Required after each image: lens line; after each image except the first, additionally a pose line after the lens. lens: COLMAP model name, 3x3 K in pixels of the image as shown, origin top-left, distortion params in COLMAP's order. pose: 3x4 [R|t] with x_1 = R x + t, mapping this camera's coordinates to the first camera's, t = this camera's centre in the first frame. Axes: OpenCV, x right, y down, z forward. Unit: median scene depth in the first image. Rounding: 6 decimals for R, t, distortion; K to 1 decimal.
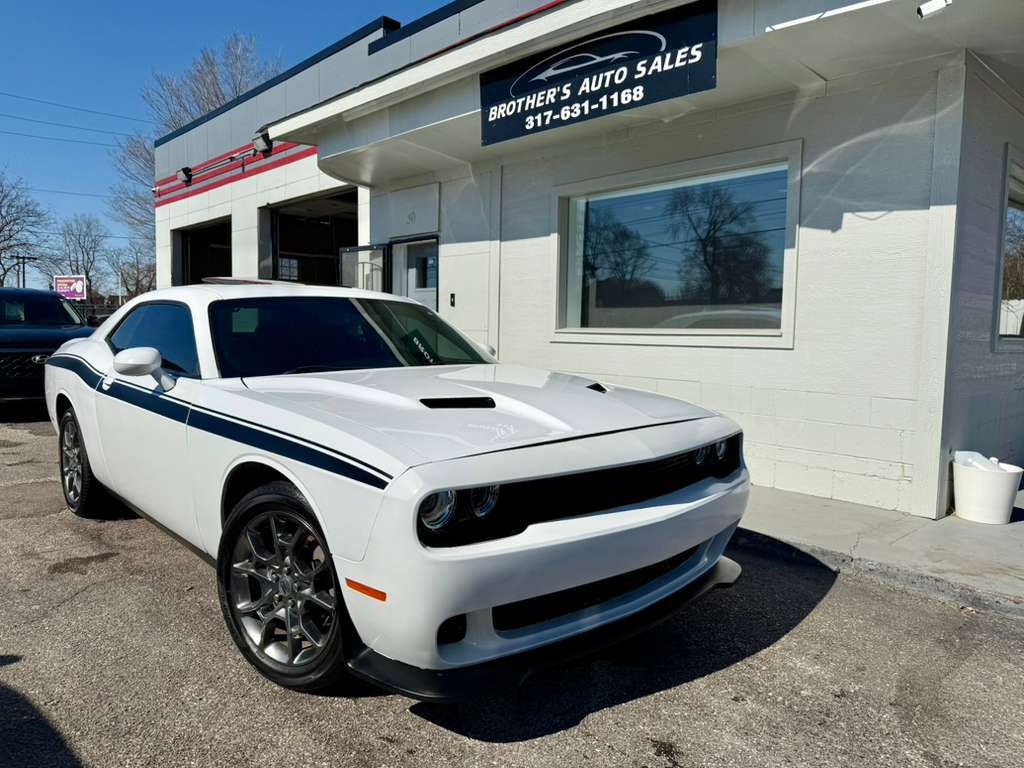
lens RADIAL K [[741.8, 0, 511.3], [0, 741.8, 385.6], [0, 0, 1]] dist [0.006486, -0.017220]
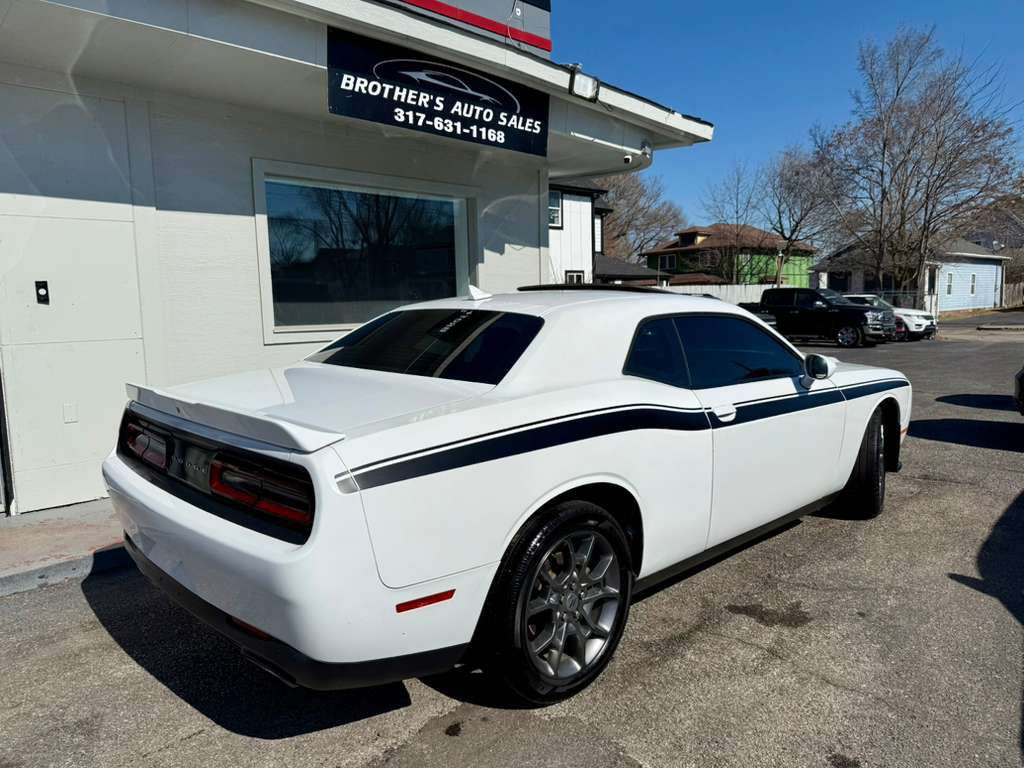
lens RADIAL K [[746.4, 0, 503.0], [0, 746.4, 382.9], [0, 0, 1]] dist [0.050709, -0.062891]
pose [[-0.046555, -0.119872, 0.991697, -1.077664], [0.098229, 0.987412, 0.123966, -0.126951], [-0.994074, 0.103185, -0.034194, 1.011286]]
